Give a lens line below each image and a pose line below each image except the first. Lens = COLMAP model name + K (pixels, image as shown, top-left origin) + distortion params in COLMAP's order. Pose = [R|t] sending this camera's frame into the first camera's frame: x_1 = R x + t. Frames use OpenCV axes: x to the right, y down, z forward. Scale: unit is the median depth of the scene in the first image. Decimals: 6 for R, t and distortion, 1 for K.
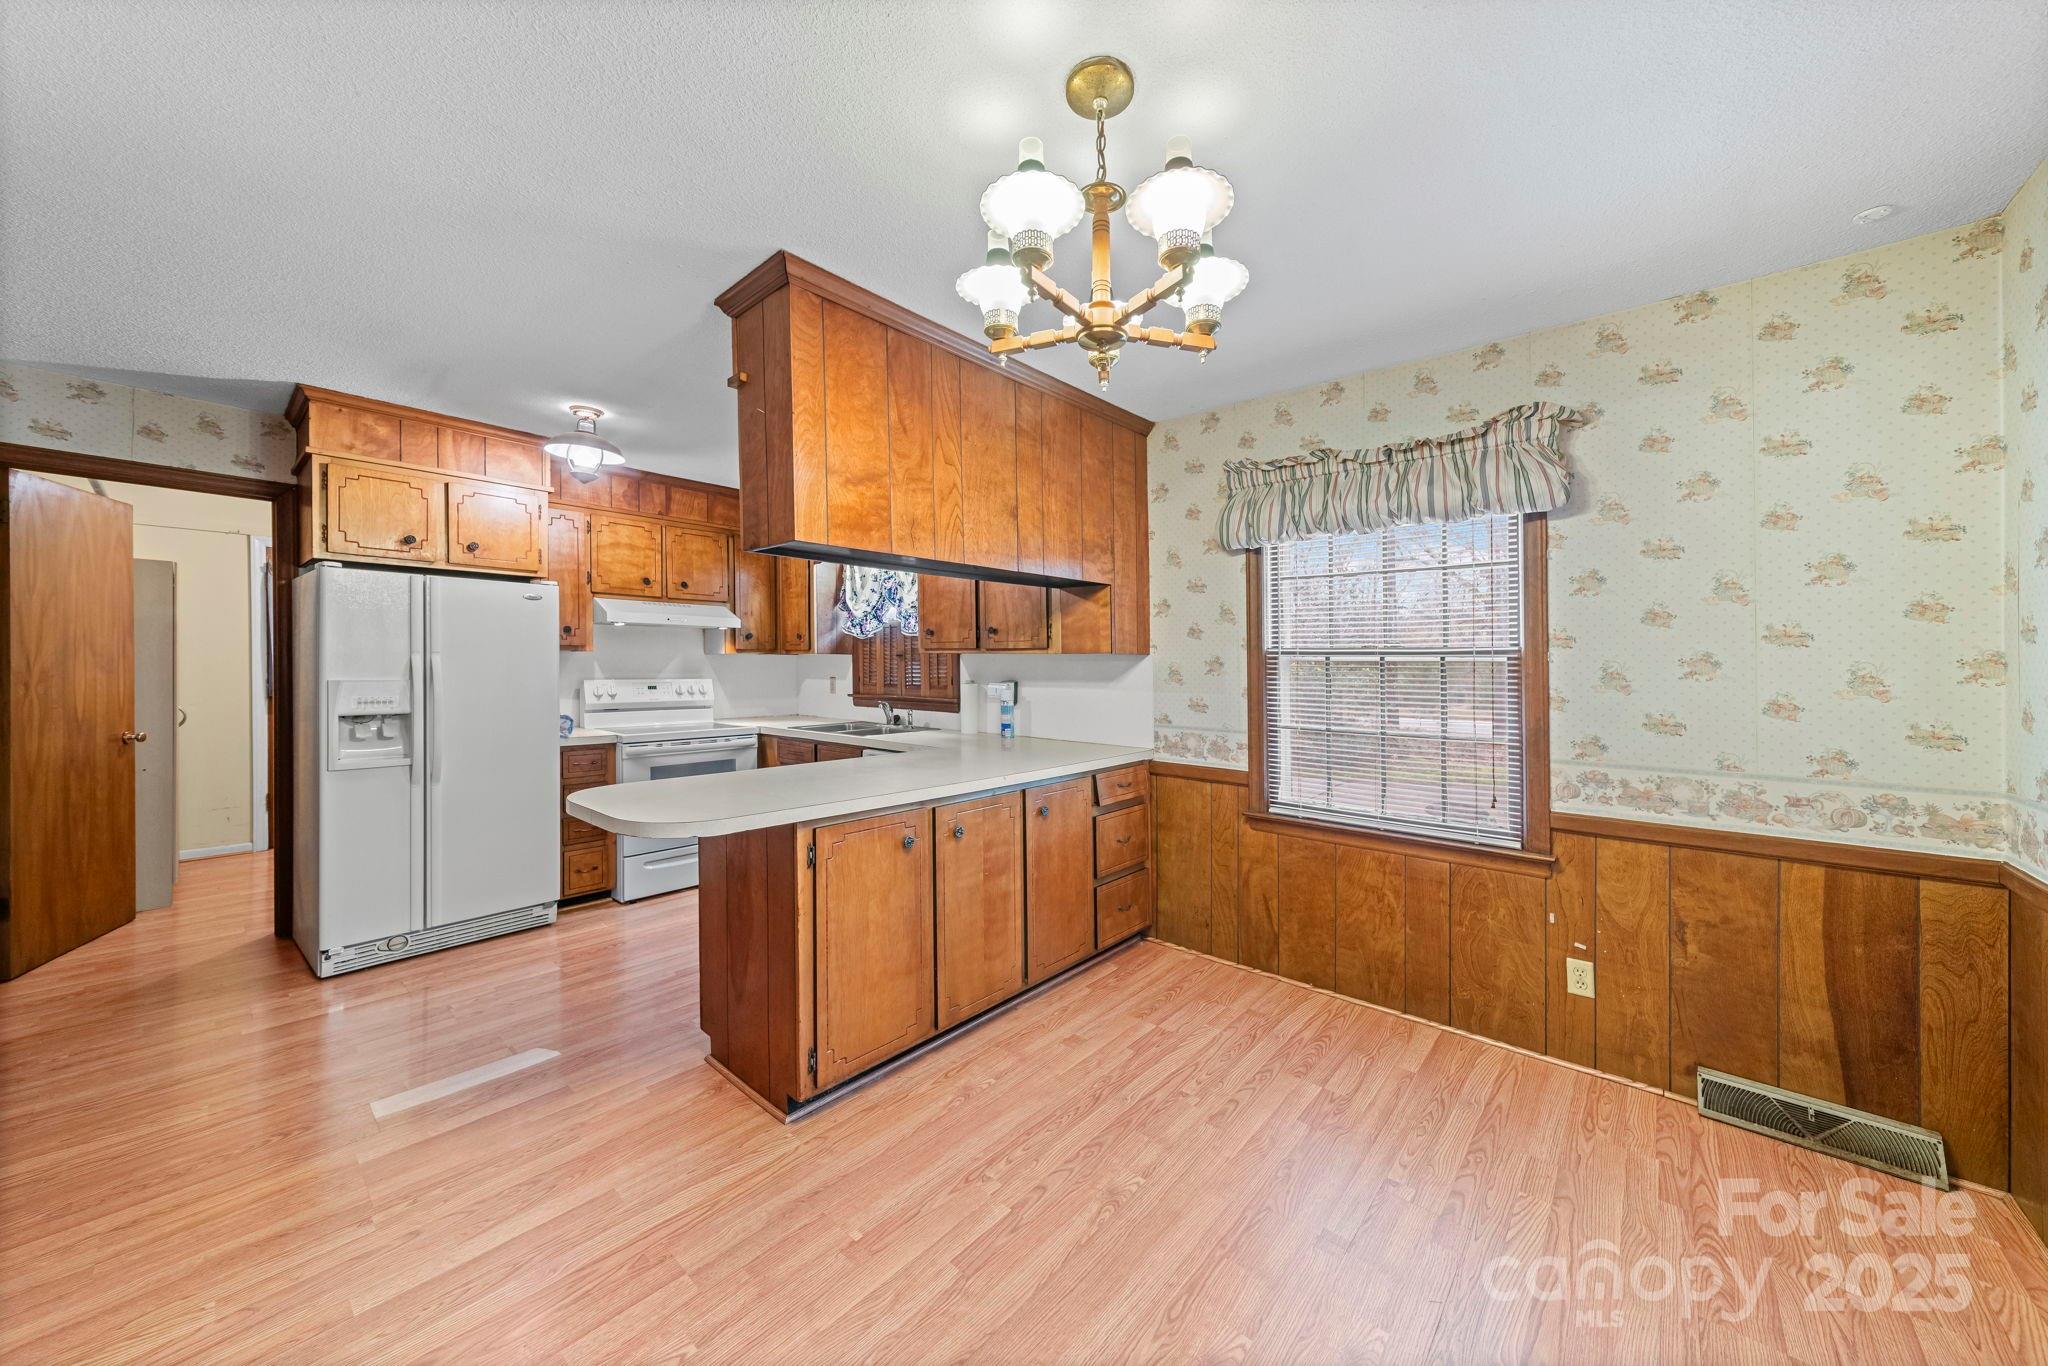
lens RADIAL K [[715.4, 0, 1038.9], [0, 715.4, 668.8], [0, 0, 1]] dist [0.007012, 0.000022]
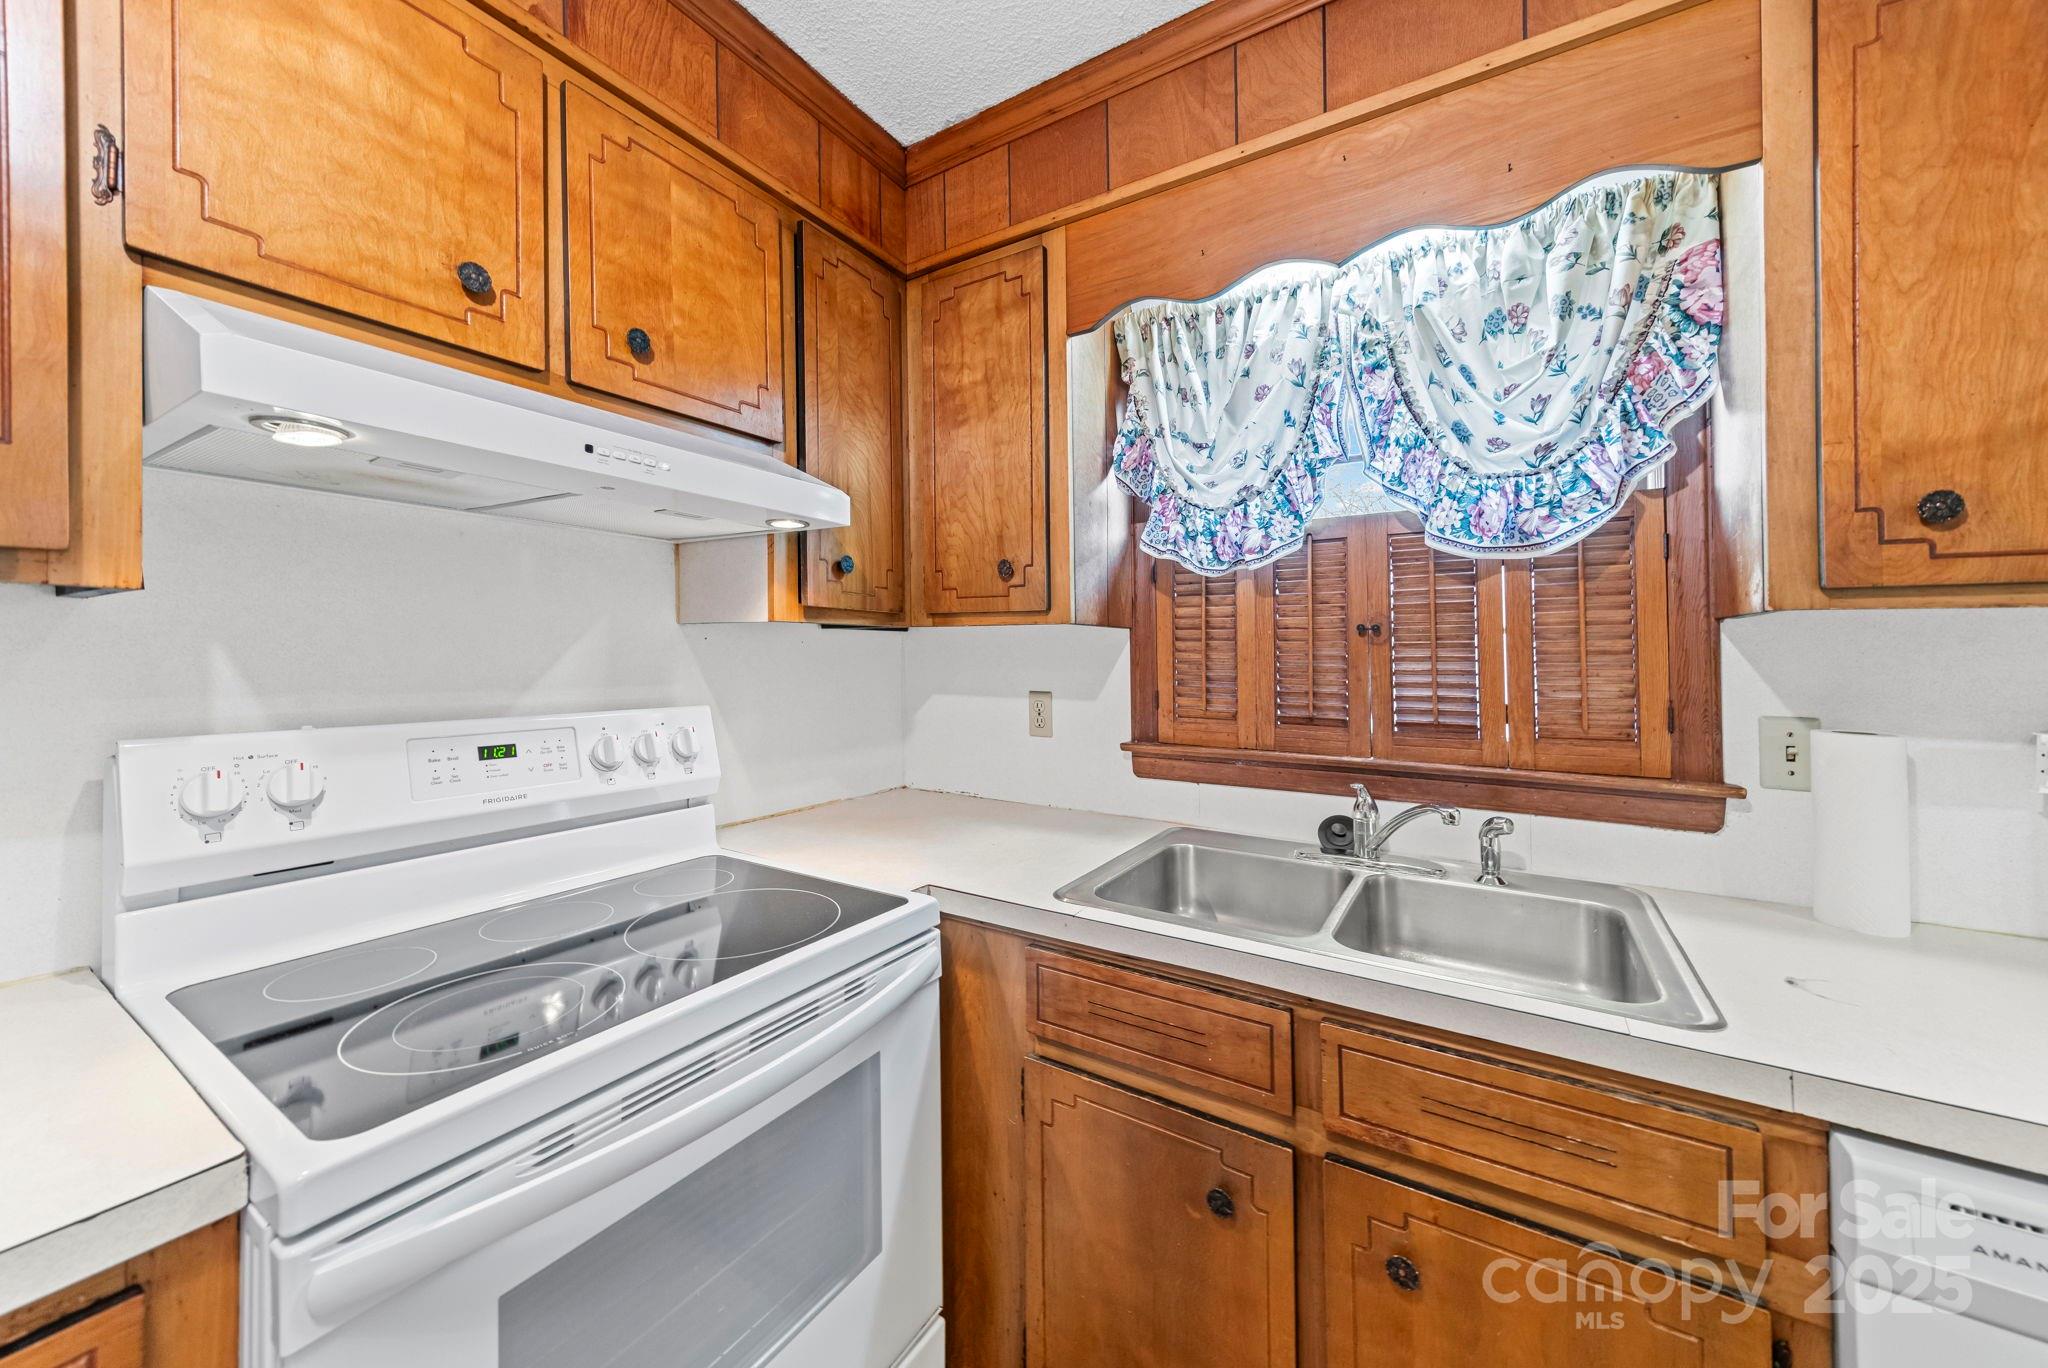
lens RADIAL K [[732.7, 0, 1036.2], [0, 732.7, 612.9], [0, 0, 1]] dist [0.001995, -0.000006]
pose [[0.988432, 0.006502, 0.151524, -0.577096], [0.002807, 0.998125, -0.061138, -0.009091], [-0.151637, 0.060856, 0.986561, 1.051695]]
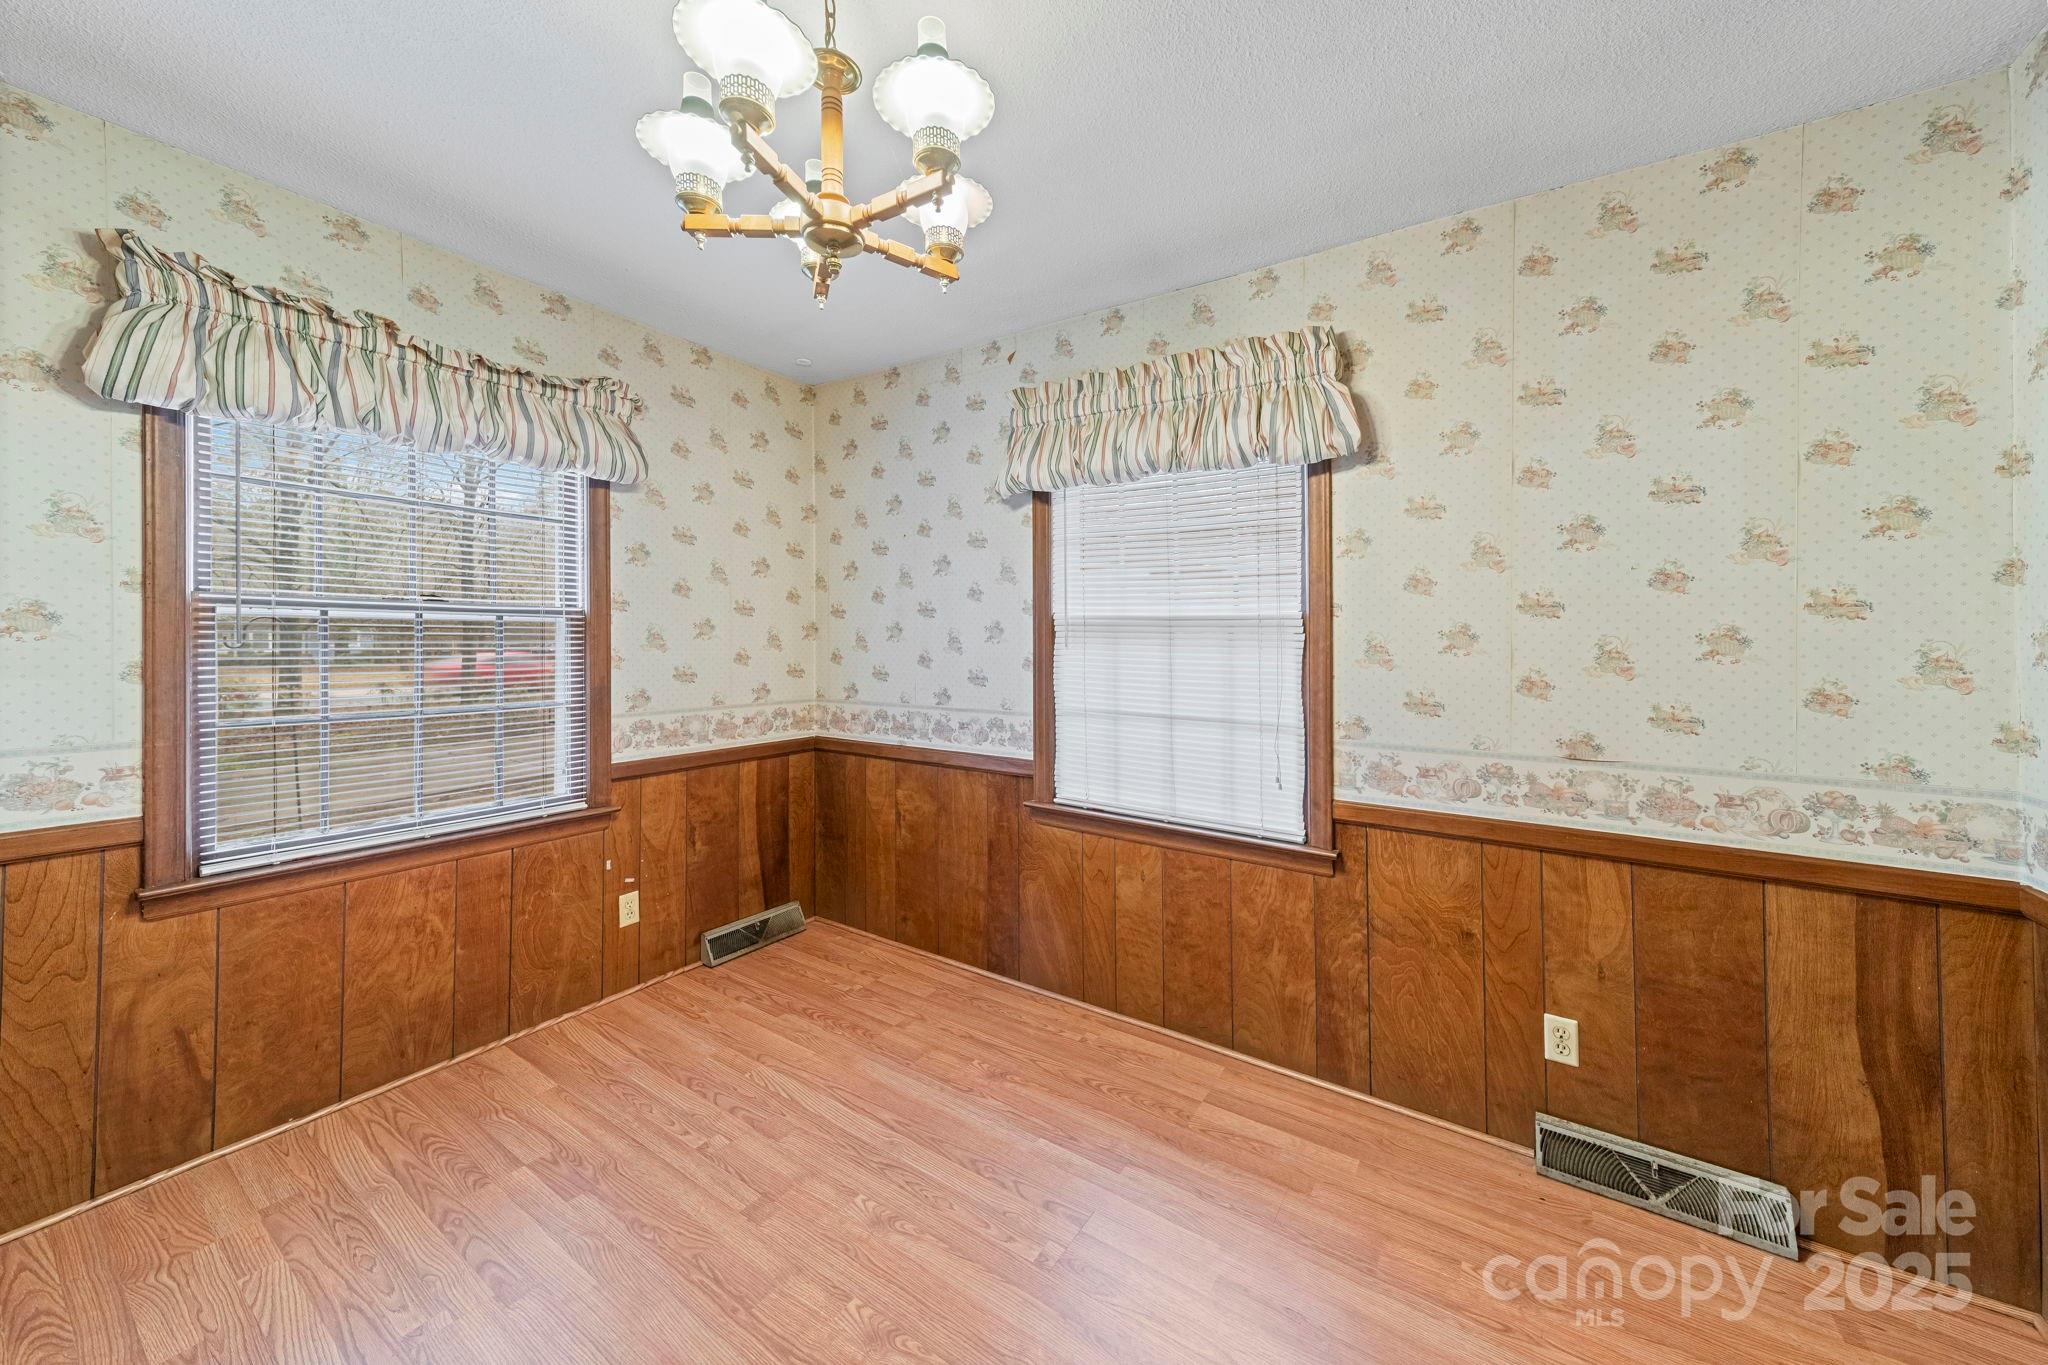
lens RADIAL K [[742.5, 0, 1032.9], [0, 742.5, 640.3], [0, 0, 1]] dist [0.012130, 0.000014]
pose [[-0.127761, -0.012009, 0.991732, -0.352308], [-0.008092, 0.999906, 0.011066, -0.000675], [-0.991772, -0.006612, -0.127846, 0.410402]]
